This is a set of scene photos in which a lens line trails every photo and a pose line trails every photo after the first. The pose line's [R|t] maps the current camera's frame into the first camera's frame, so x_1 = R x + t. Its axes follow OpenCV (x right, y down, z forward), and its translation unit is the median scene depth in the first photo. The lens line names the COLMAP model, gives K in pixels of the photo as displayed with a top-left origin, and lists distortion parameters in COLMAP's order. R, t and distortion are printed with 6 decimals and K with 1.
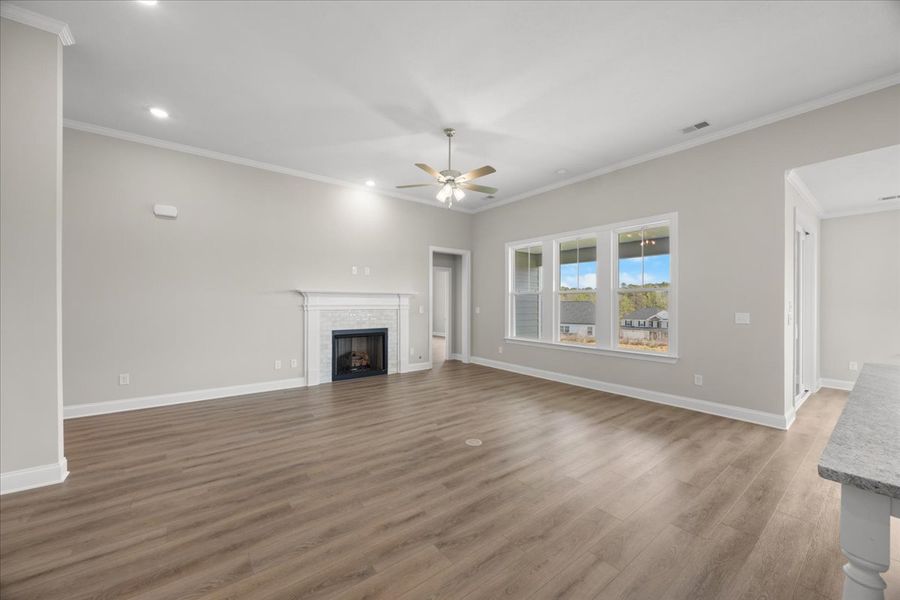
lens RADIAL K [[343.5, 0, 450.0], [0, 343.5, 300.0], [0, 0, 1]] dist [0.000264, 0.000036]
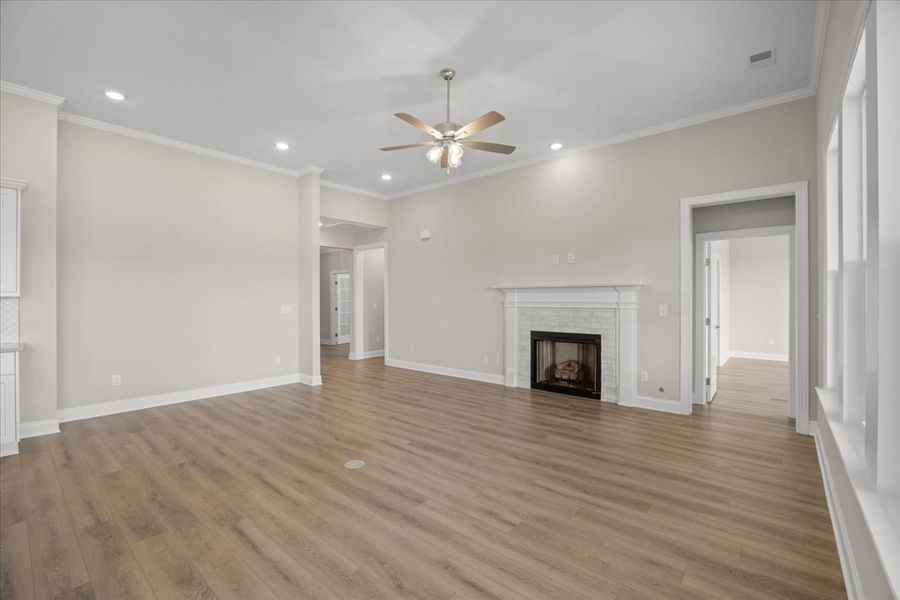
lens RADIAL K [[394.5, 0, 450.0], [0, 394.5, 300.0], [0, 0, 1]] dist [-0.013946, -0.000030]
pose [[0.196408, -0.001094, -0.980522, 0.642489], [0.010766, 0.999942, 0.001040, 0.006764], [0.980463, -0.010760, 0.196408, 0.629927]]
